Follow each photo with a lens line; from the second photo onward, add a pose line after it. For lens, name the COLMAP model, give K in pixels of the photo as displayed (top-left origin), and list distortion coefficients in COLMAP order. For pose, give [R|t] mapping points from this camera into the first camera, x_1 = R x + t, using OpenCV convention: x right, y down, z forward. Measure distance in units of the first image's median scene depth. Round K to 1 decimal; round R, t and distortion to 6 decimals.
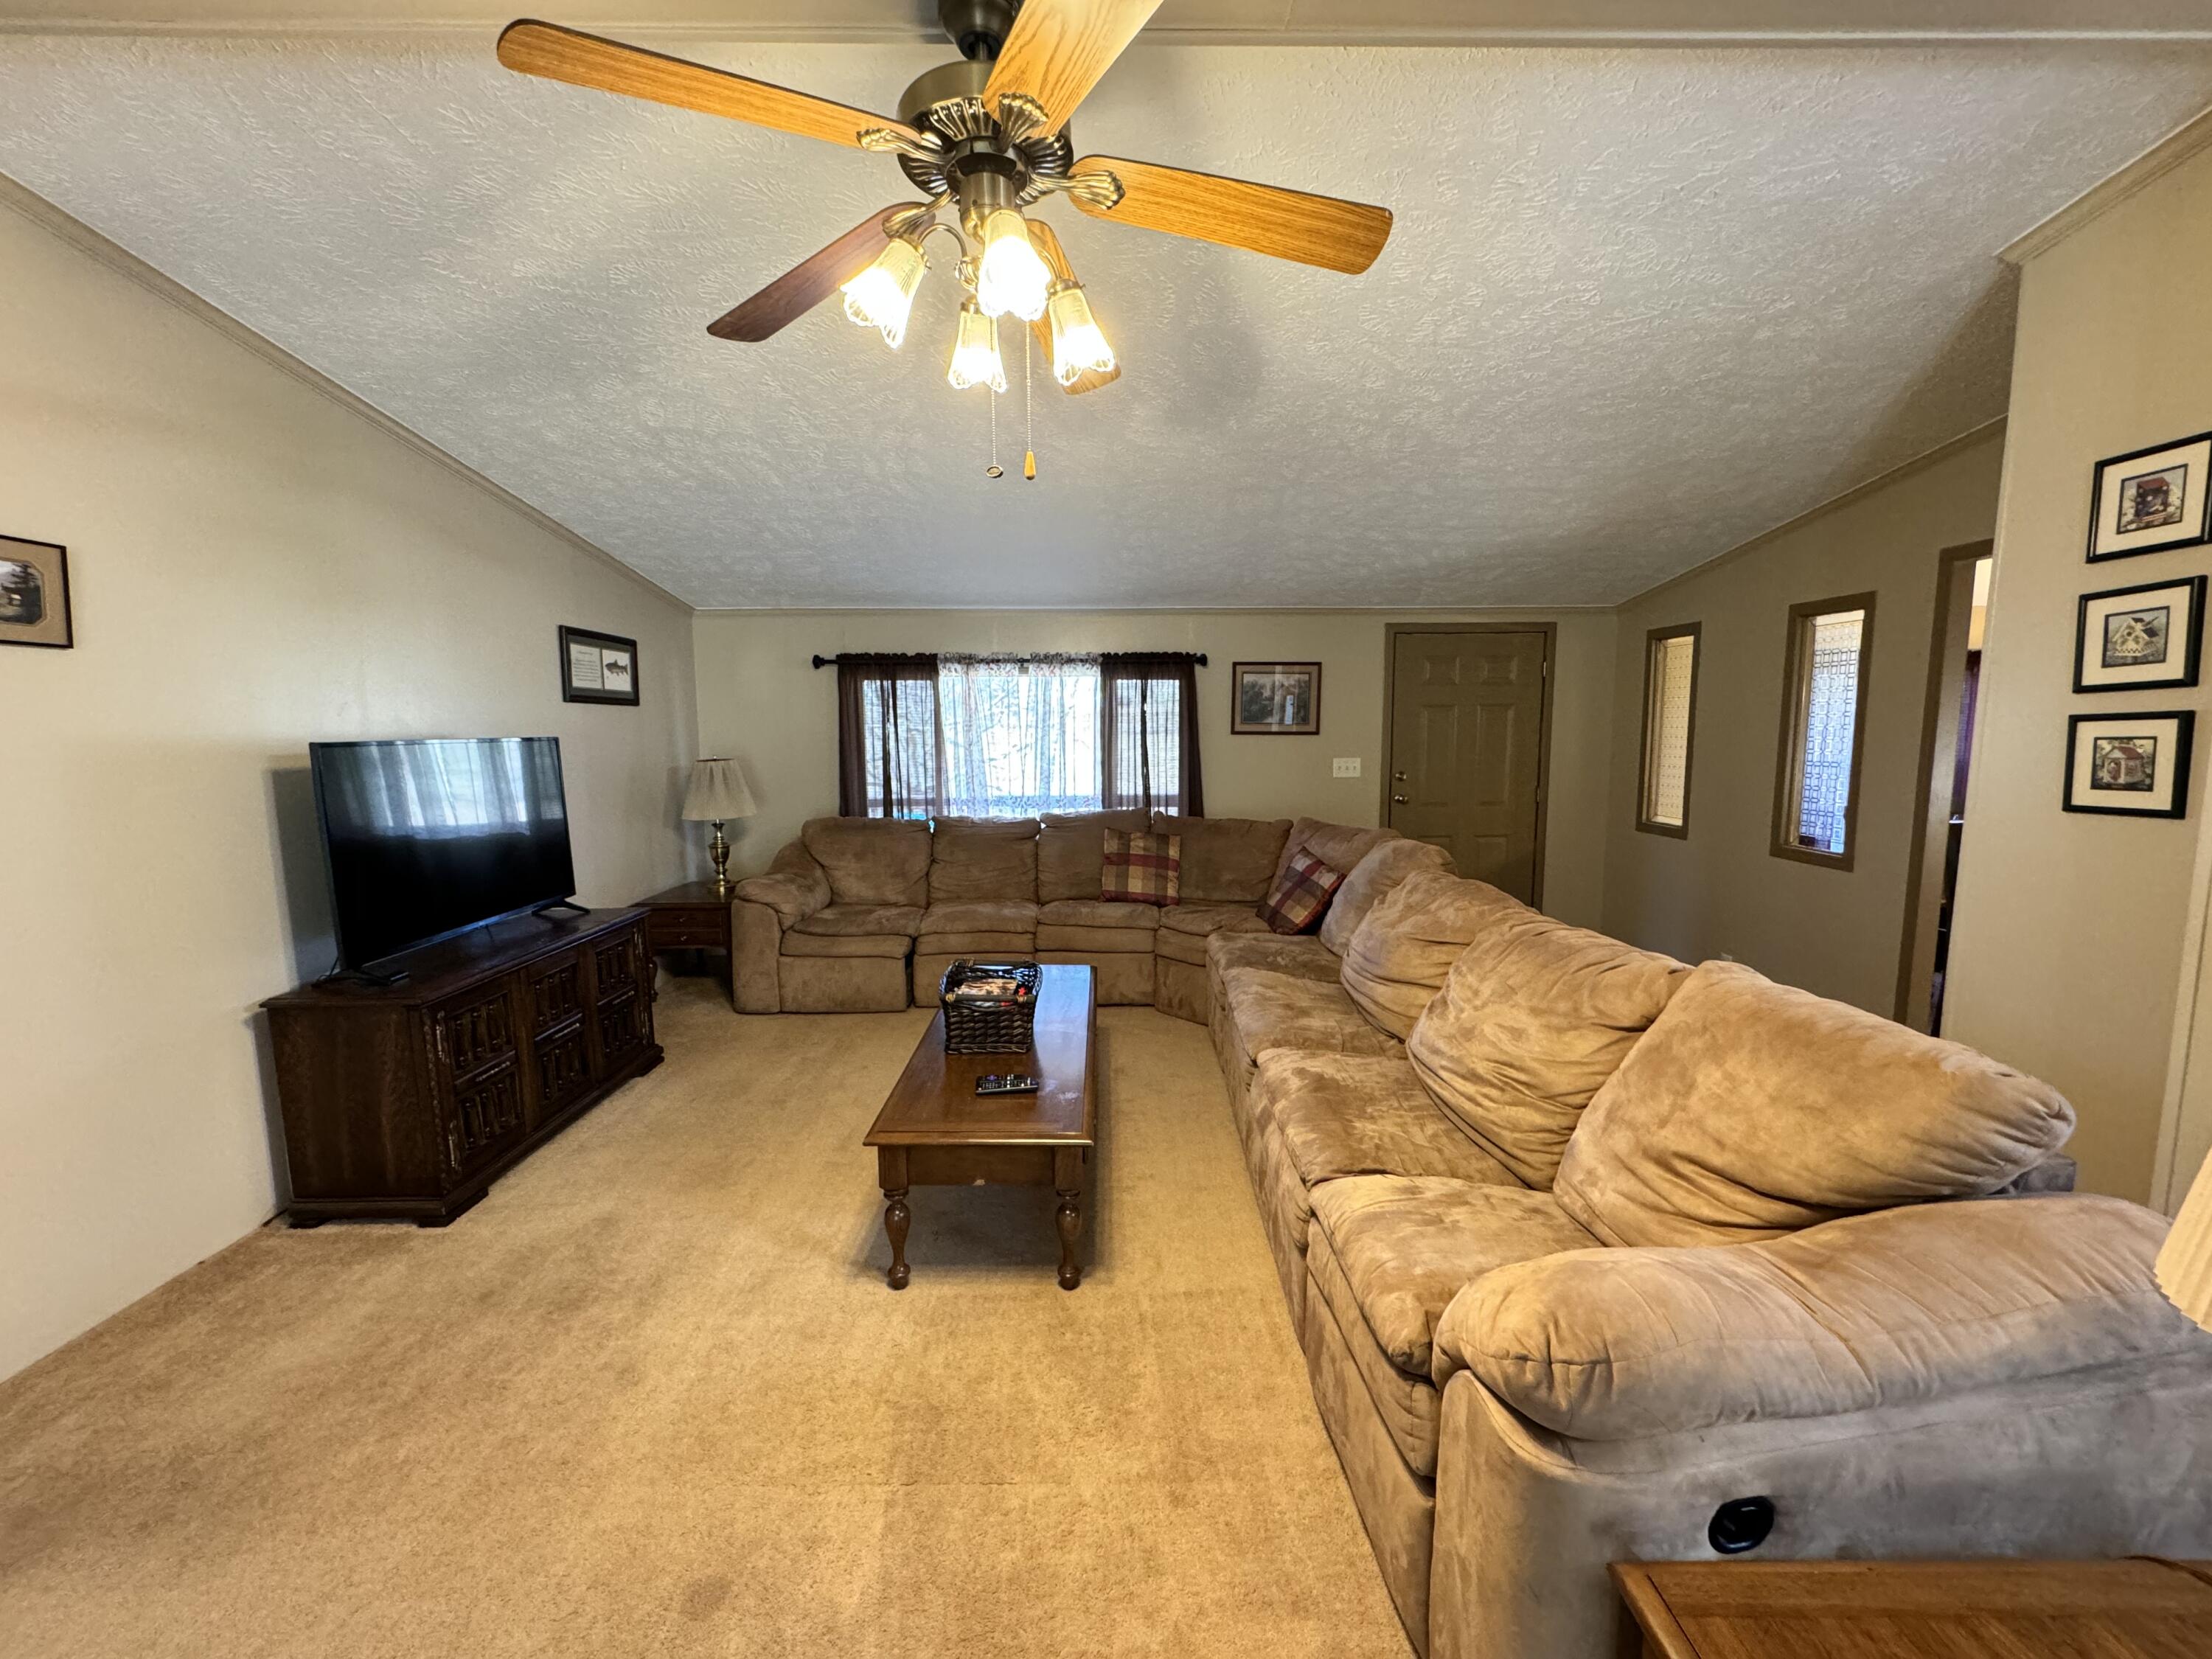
lens RADIAL K [[881.6, 0, 1108.8], [0, 881.6, 831.2], [0, 0, 1]] dist [-0.000935, -0.000173]
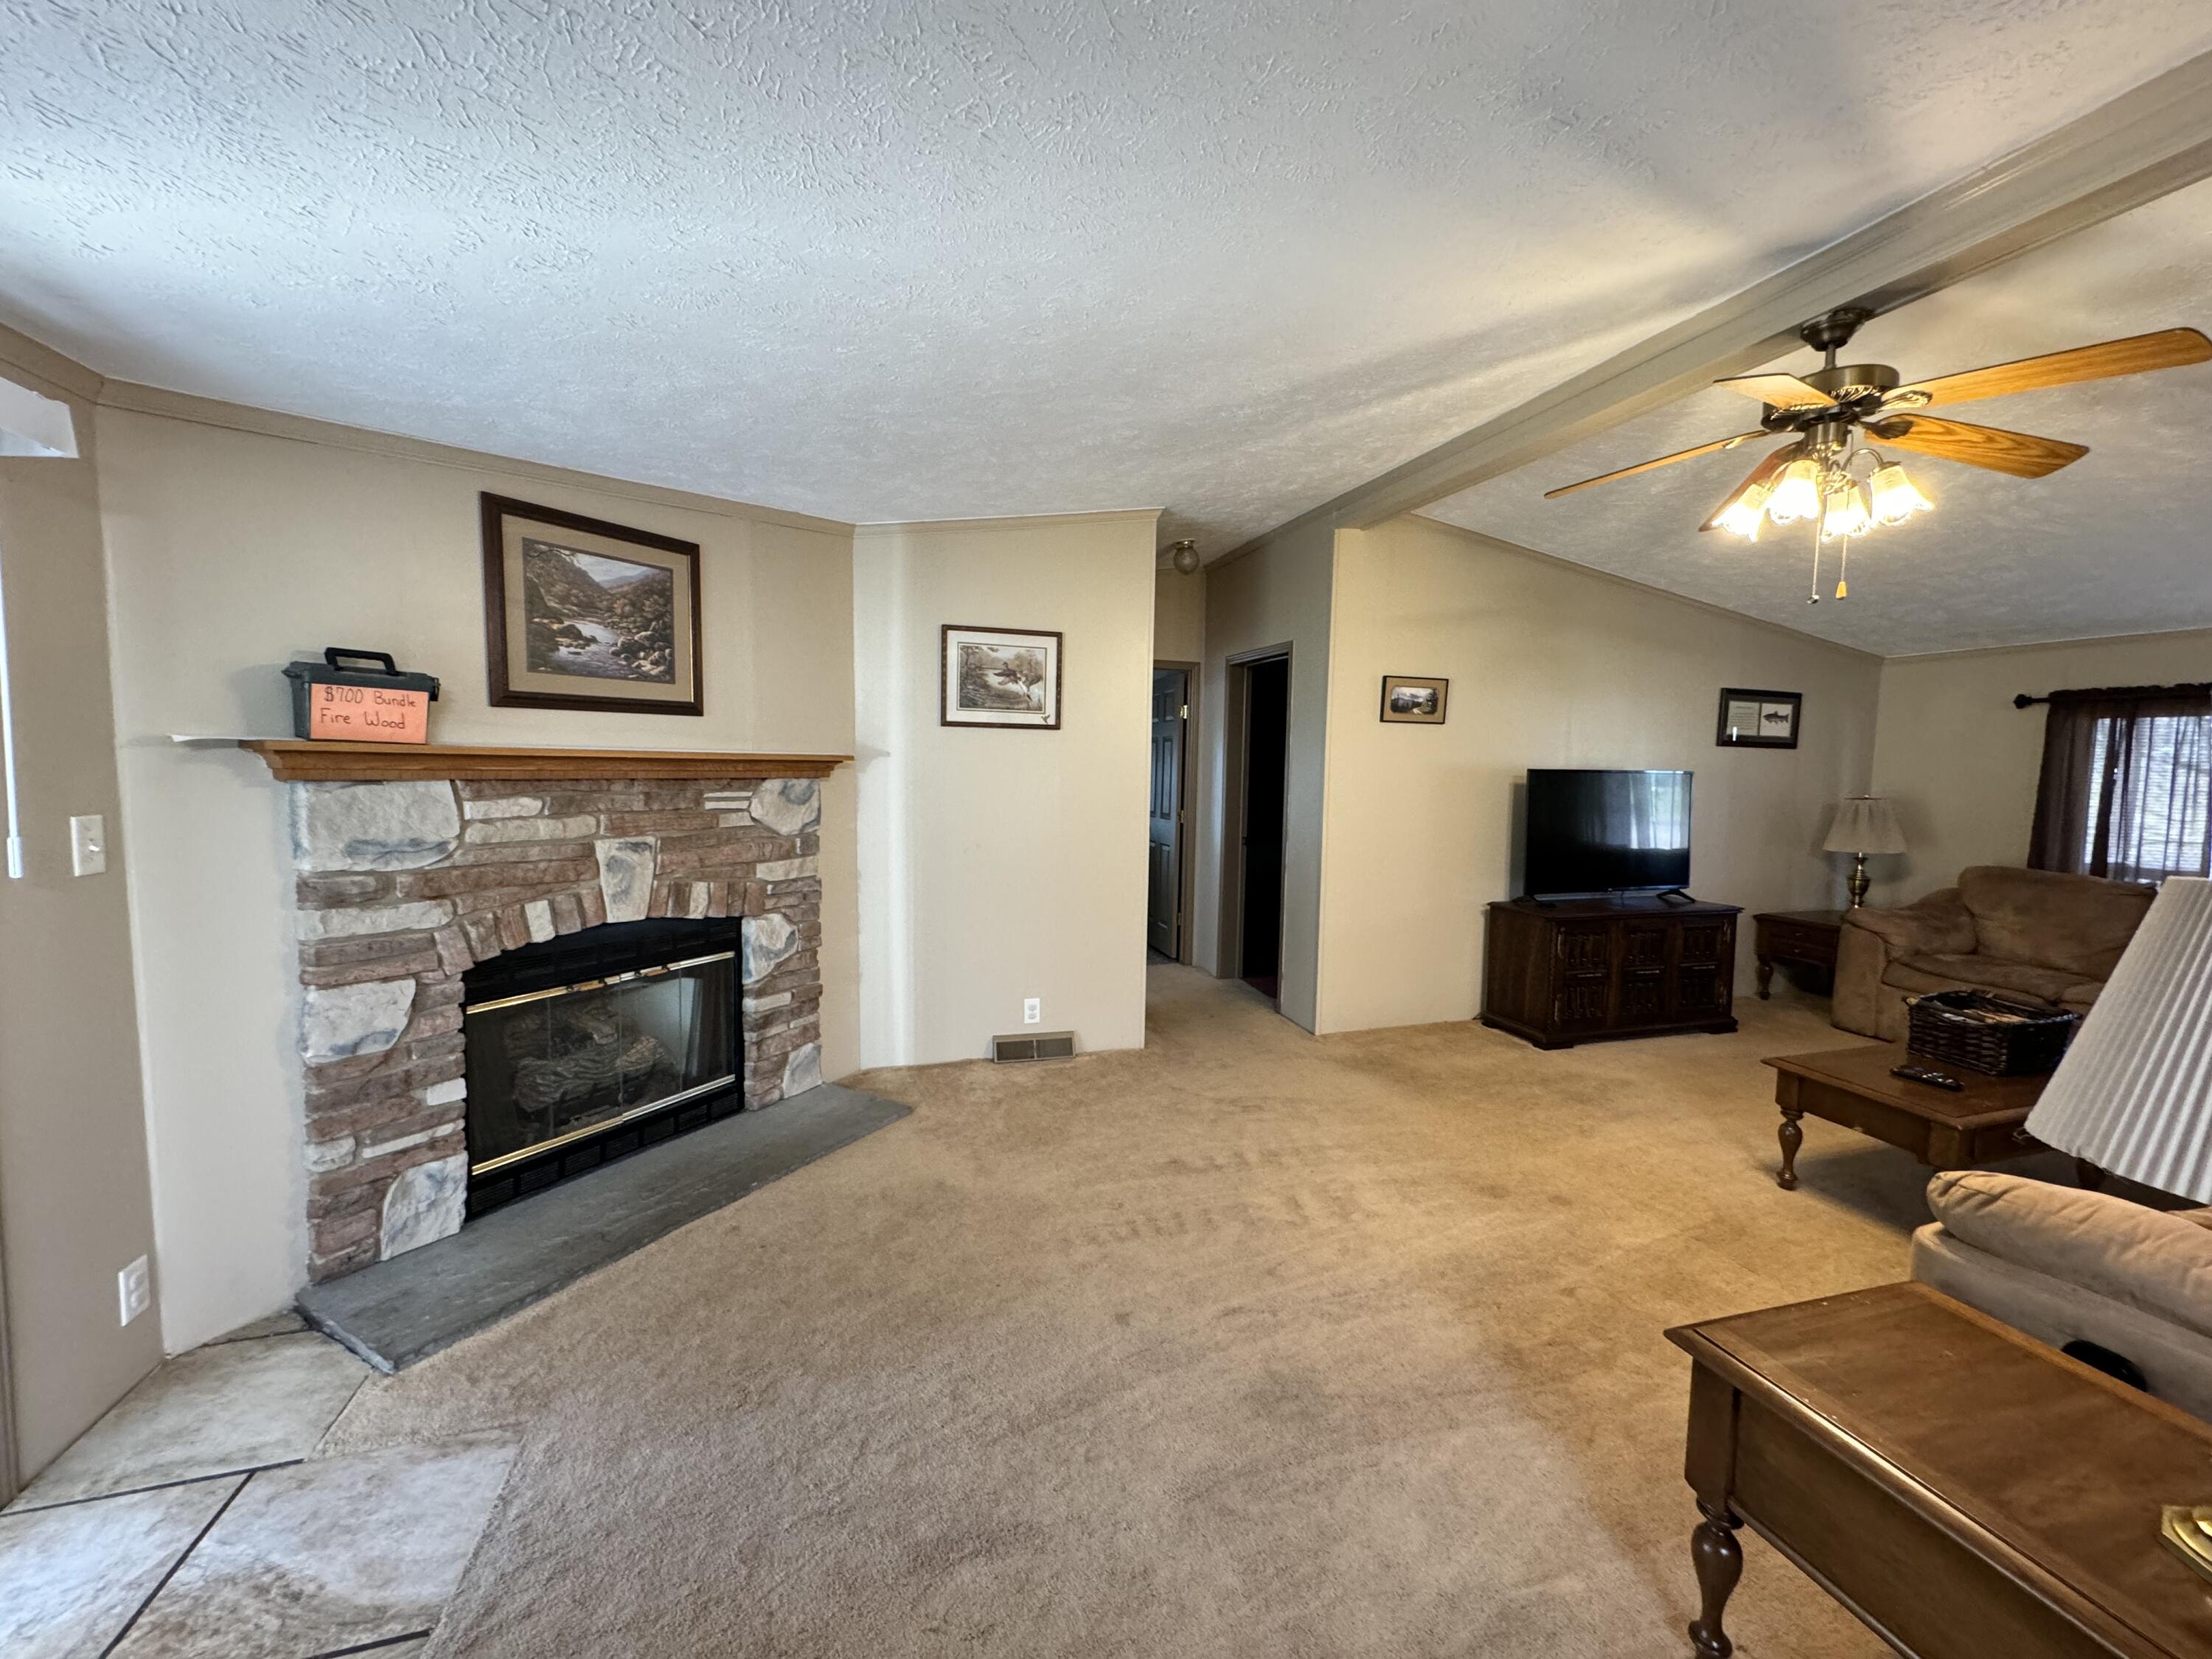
lens RADIAL K [[881.6, 0, 1110.2], [0, 881.6, 829.0], [0, 0, 1]] dist [-0.000935, -0.000173]
pose [[0.283722, 0.082084, -0.955387, 0.392661], [-0.132379, 0.990142, 0.045758, 0.035159], [0.949725, 0.113491, 0.291791, -0.227483]]
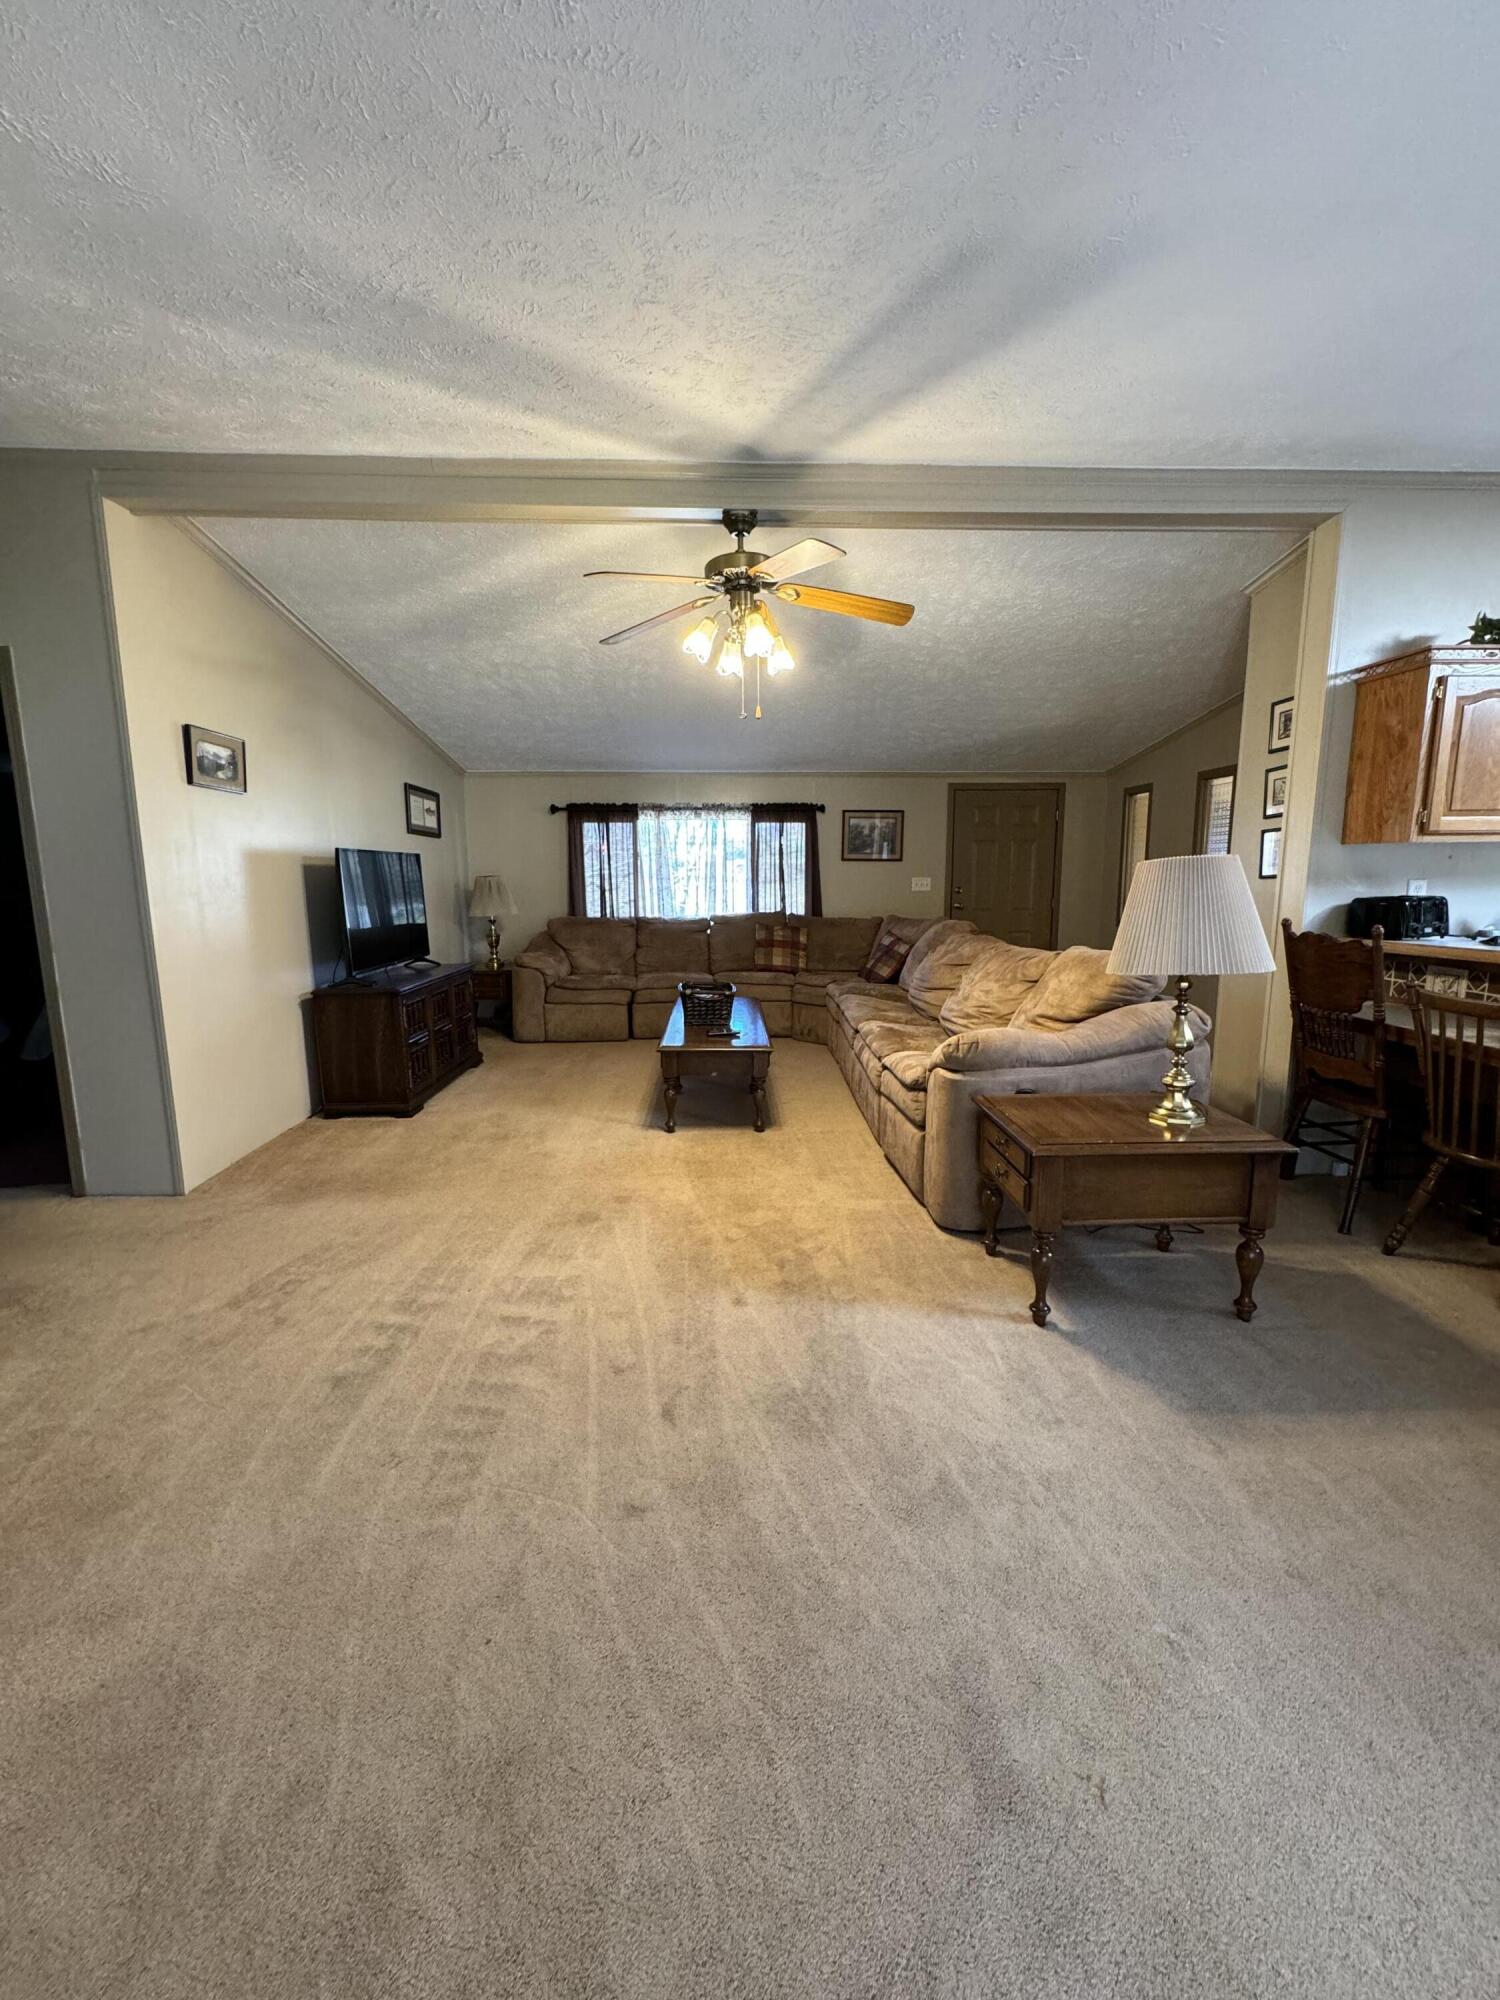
lens RADIAL K [[797.2, 0, 748.0], [0, 797.2, 1000.7], [0, 0, 1]] dist [-0.000935, -0.000173]
pose [[0.999655, -0.004338, 0.025895, -0.065236], [0.003414, 0.999359, 0.035633, 0.097781], [-0.026033, -0.035532, 0.999029, -0.414215]]
